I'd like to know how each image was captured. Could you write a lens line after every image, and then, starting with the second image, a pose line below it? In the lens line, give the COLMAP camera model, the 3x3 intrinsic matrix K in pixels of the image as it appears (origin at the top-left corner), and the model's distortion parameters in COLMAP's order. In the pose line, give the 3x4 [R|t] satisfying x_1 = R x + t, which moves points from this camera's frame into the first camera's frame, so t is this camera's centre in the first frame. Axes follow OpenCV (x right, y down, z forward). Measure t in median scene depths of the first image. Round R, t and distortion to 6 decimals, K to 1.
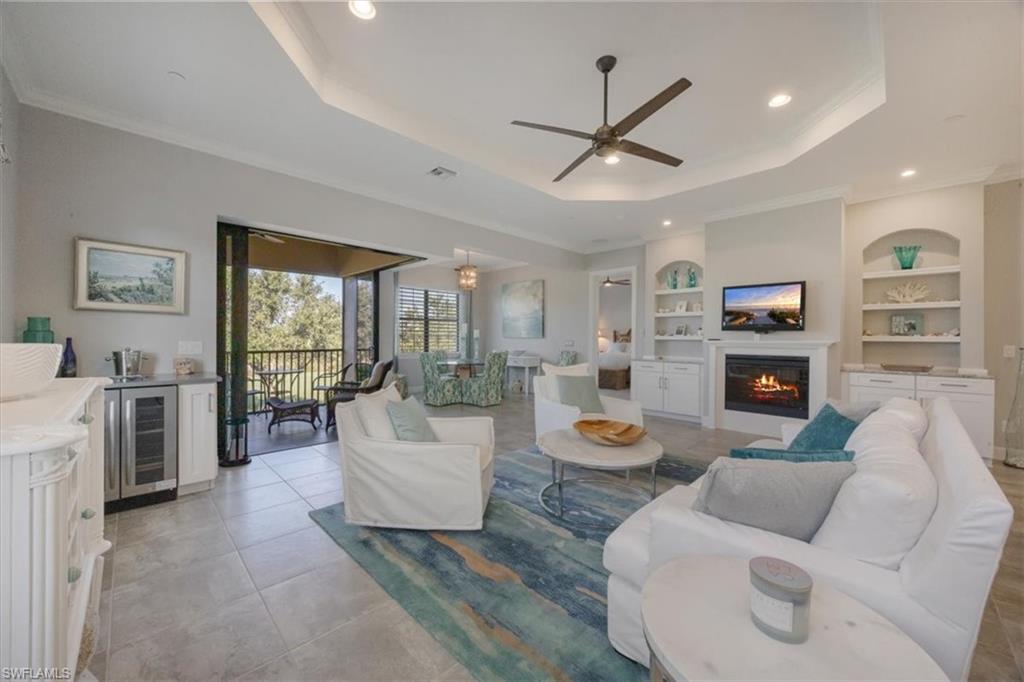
lens RADIAL K [[387.3, 0, 516.0], [0, 387.3, 339.1], [0, 0, 1]] dist [-0.003581, -0.000261]
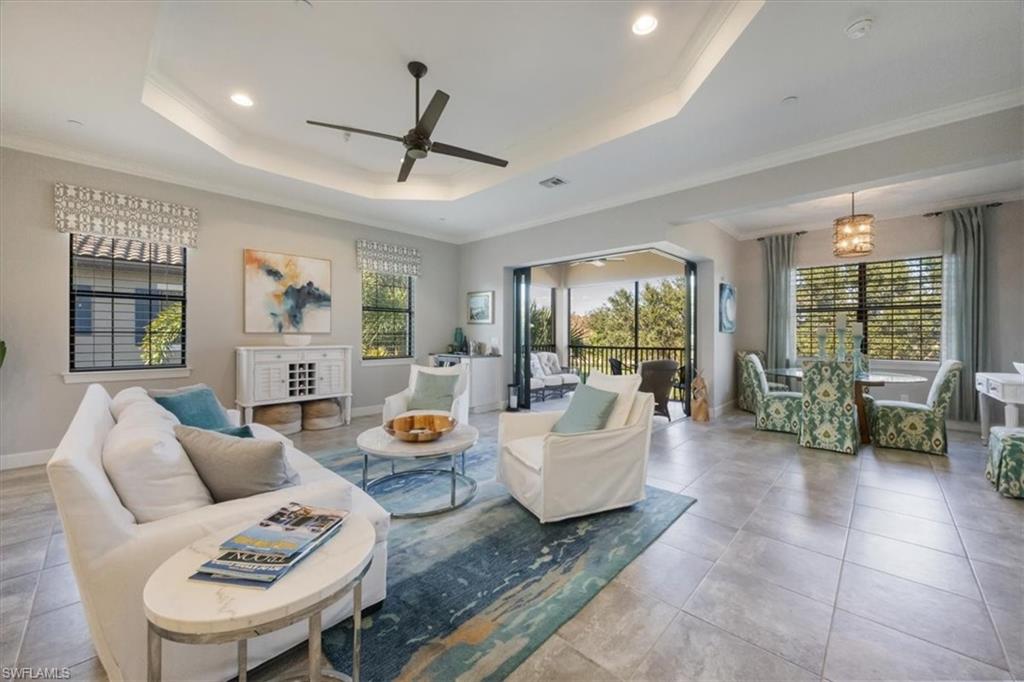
lens RADIAL K [[387.3, 0, 510.8], [0, 387.3, 337.0], [0, 0, 1]] dist [-0.003581, -0.000261]
pose [[0.028040, -0.005629, -0.999591, 0.811423], [-0.007522, 0.999955, -0.005842, 0.010440], [0.999579, 0.007683, 0.027996, 0.792701]]
